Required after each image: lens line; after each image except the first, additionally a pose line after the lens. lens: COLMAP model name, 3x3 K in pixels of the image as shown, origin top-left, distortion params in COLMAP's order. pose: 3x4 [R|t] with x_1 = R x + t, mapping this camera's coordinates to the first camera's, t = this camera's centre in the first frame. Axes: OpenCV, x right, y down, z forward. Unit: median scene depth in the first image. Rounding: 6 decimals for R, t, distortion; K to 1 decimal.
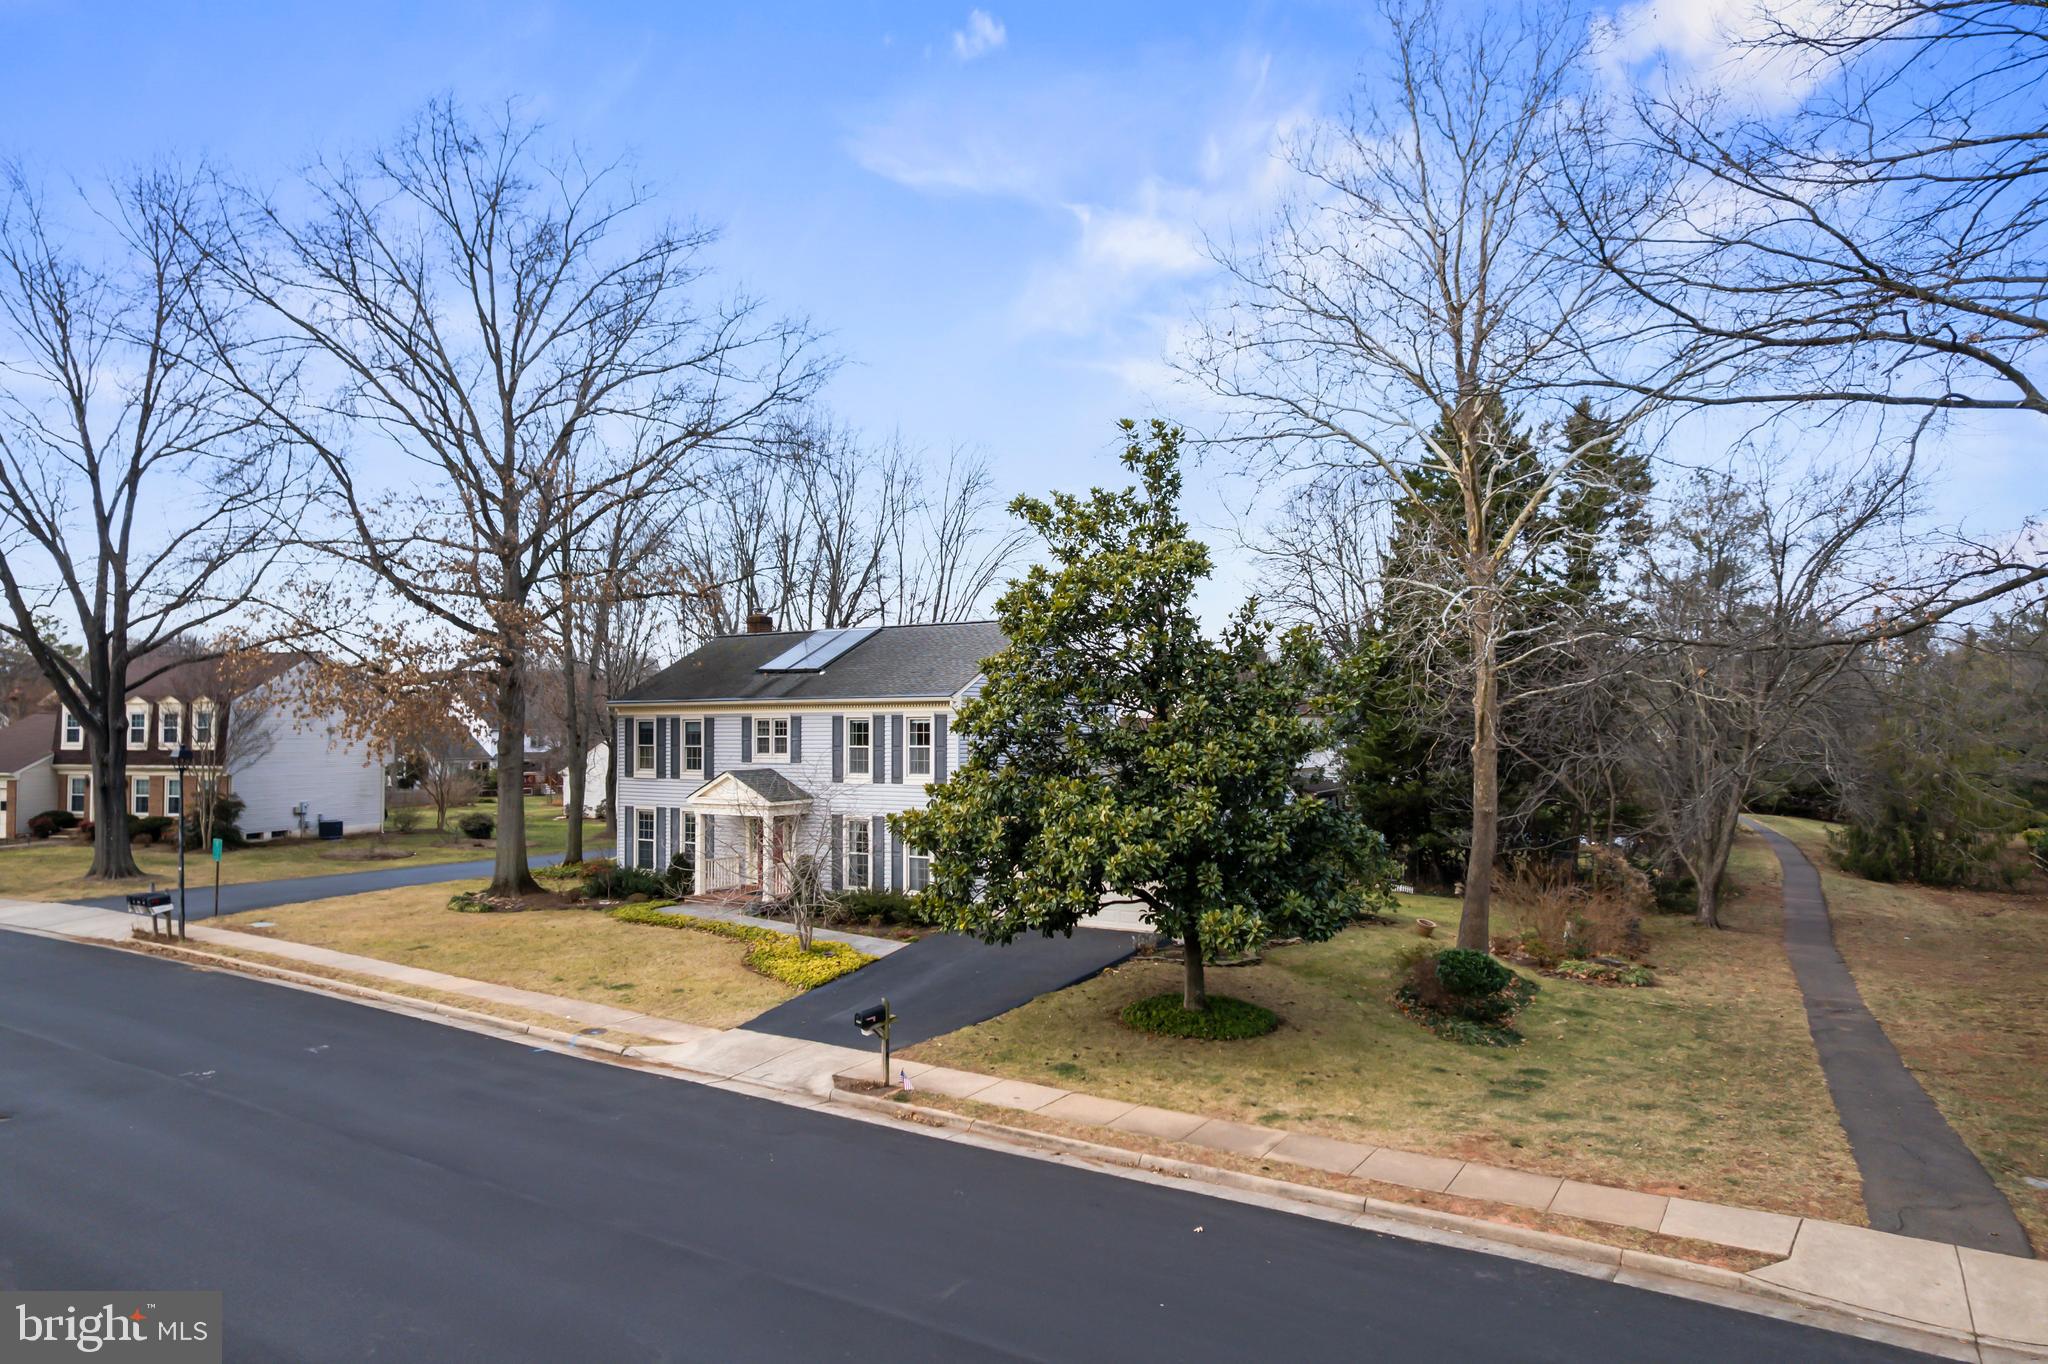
lens RADIAL K [[1278.2, 0, 1022.2], [0, 1278.2, 680.3], [0, 0, 1]] dist [0.000035, -0.000576]
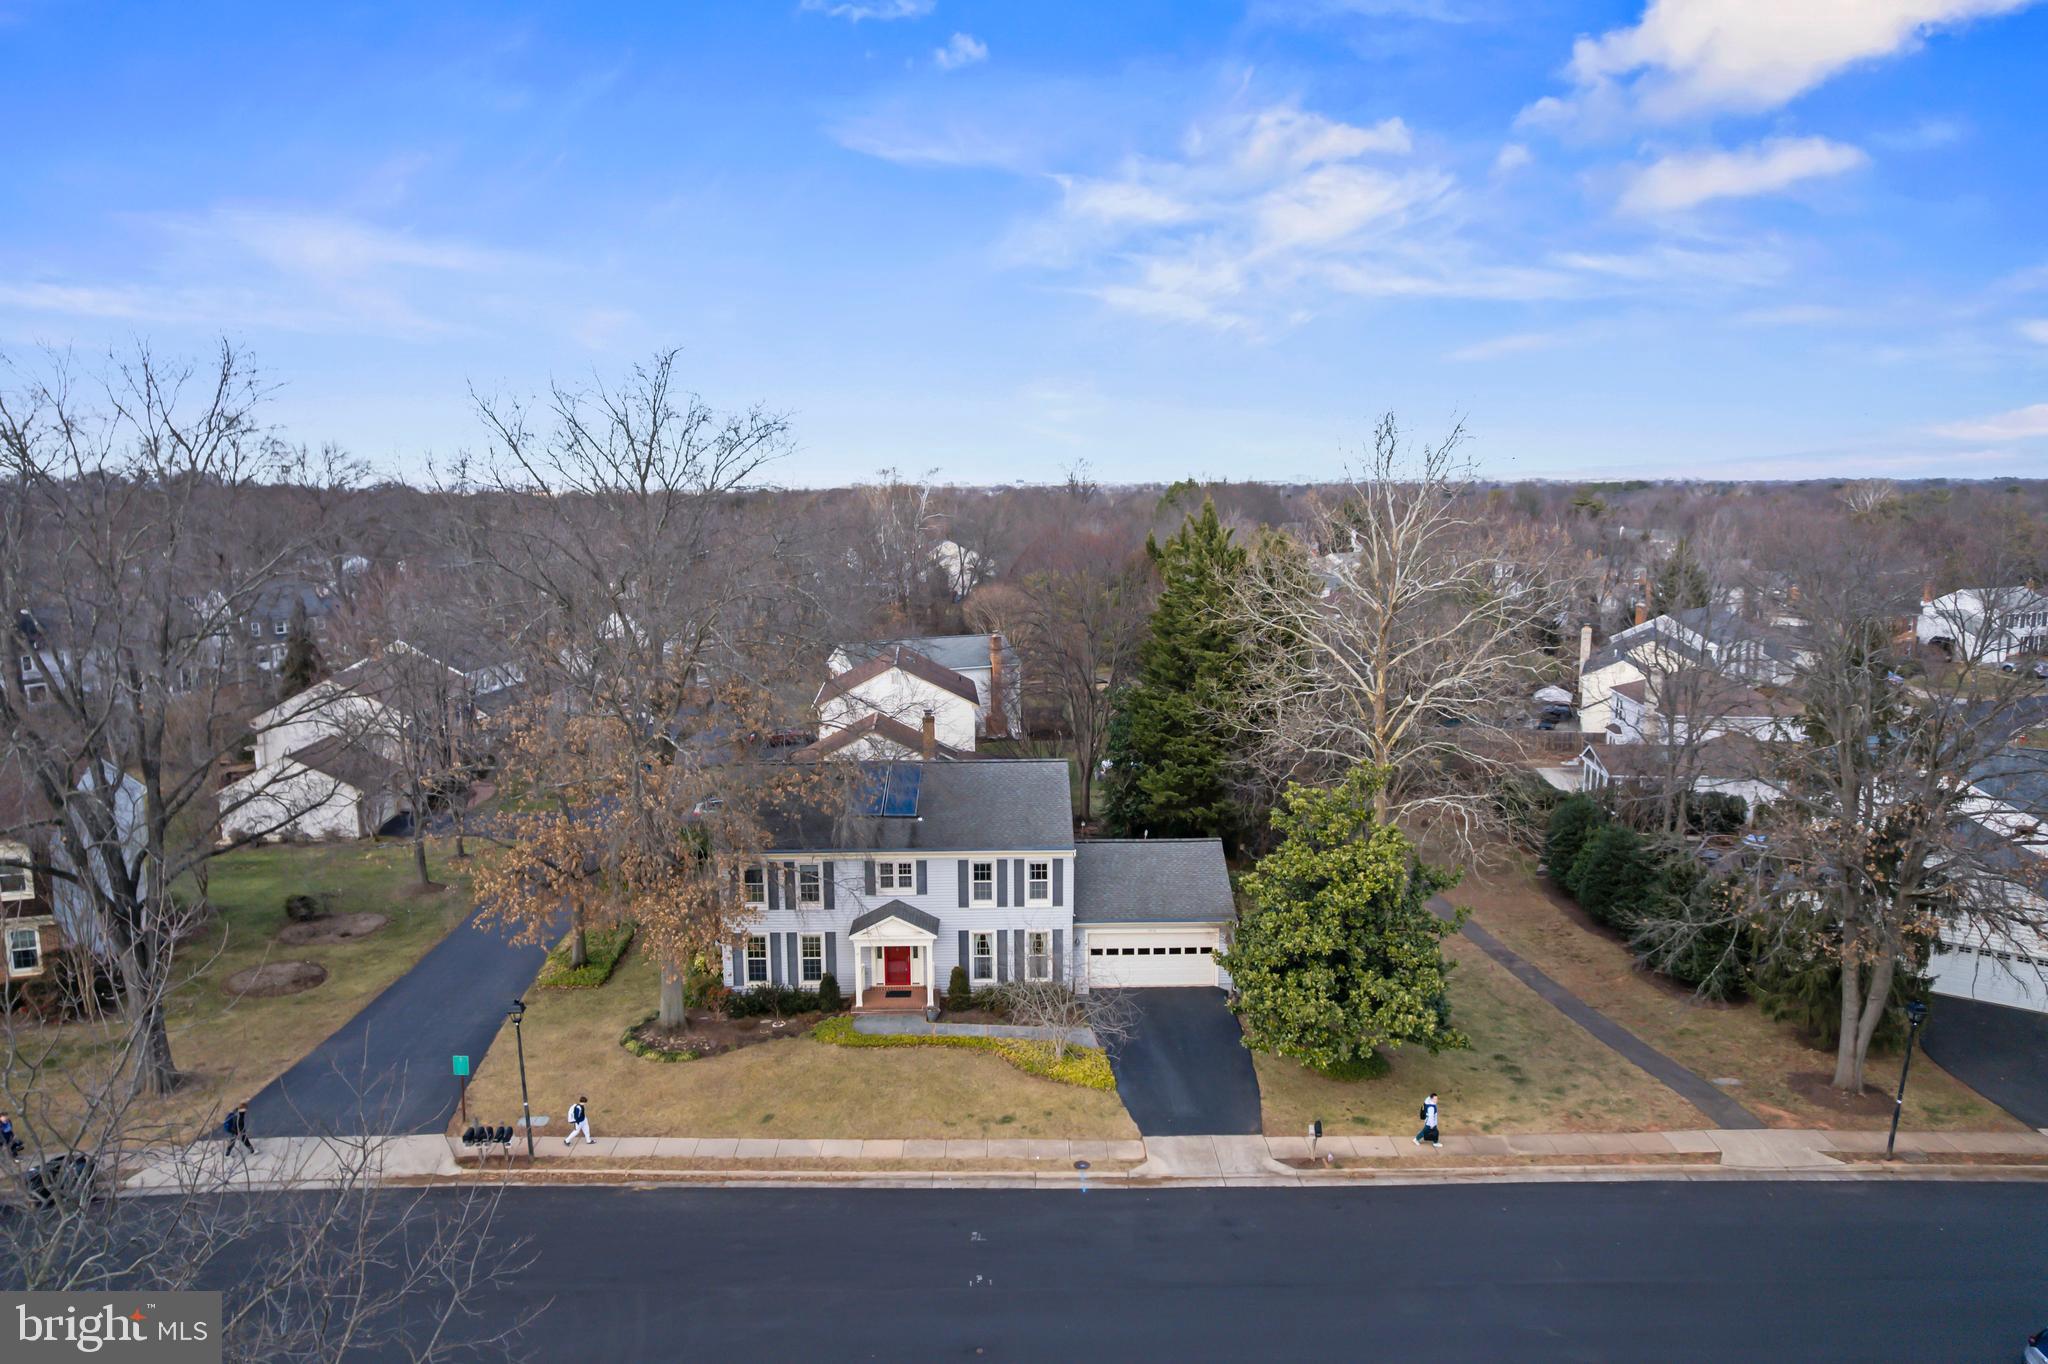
lens RADIAL K [[1305.8, 0, 1015.0], [0, 1305.8, 671.8], [0, 0, 1]] dist [-0.032595, 0.011413]
pose [[0.830439, -0.086804, 0.550305, -0.816263], [-0.019505, 0.982651, 0.184435, -0.409898], [-0.556767, -0.163896, 0.814339, -0.108939]]
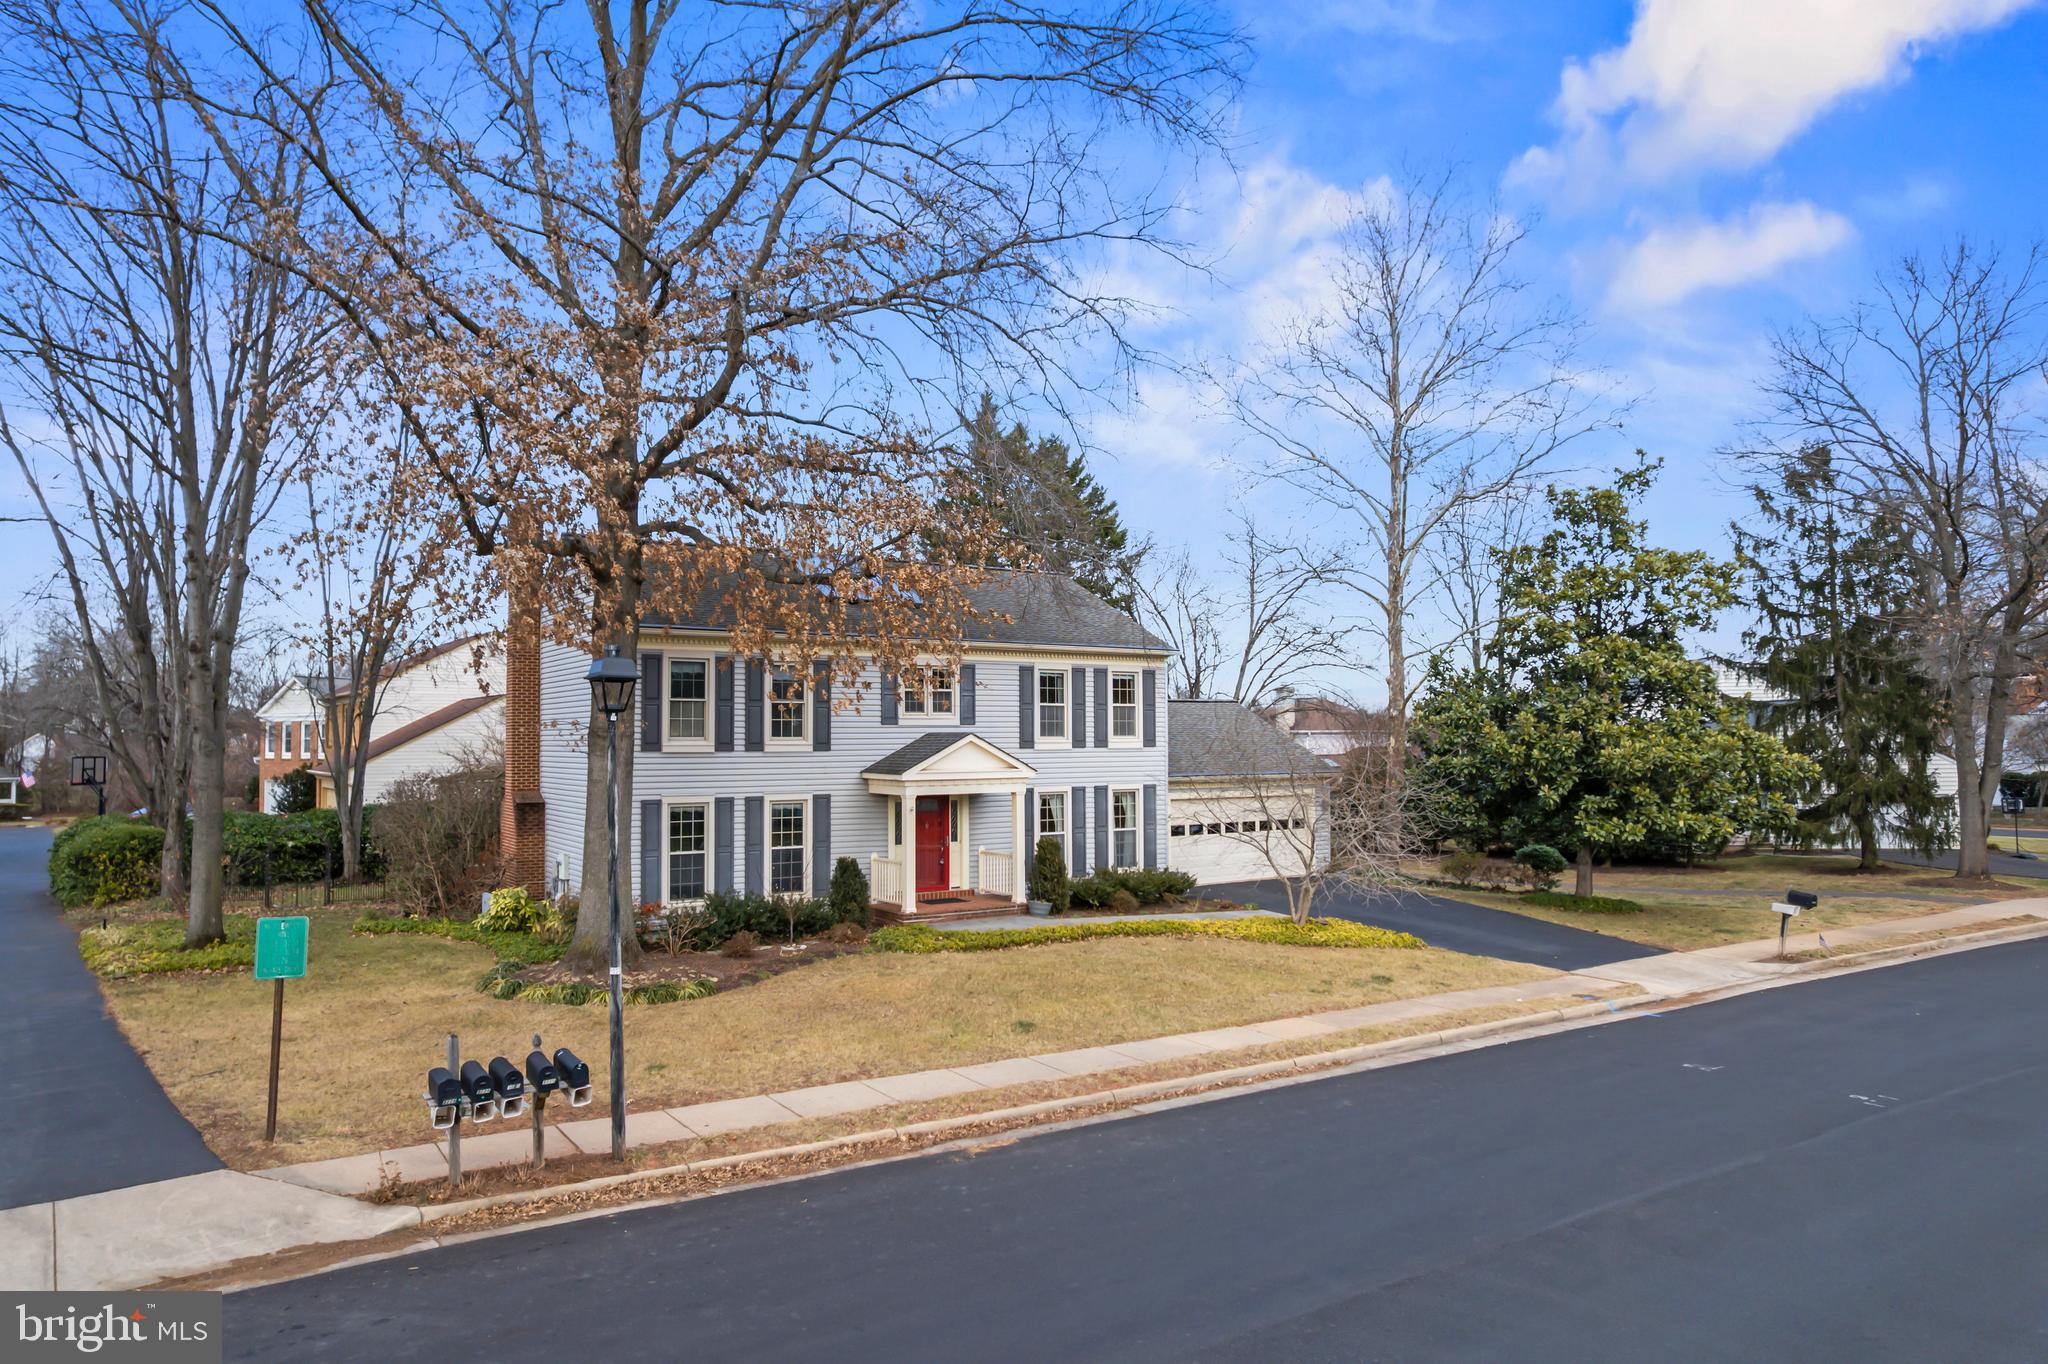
lens RADIAL K [[1305.8, 0, 1028.6], [0, 1305.8, 738.9], [0, 0, 1]] dist [-0.032595, 0.011413]
pose [[0.392135, -0.006593, 0.919884, -0.880756], [-0.042803, 0.998760, 0.025404, 0.051497], [-0.918911, -0.049336, 0.391367, 0.660351]]
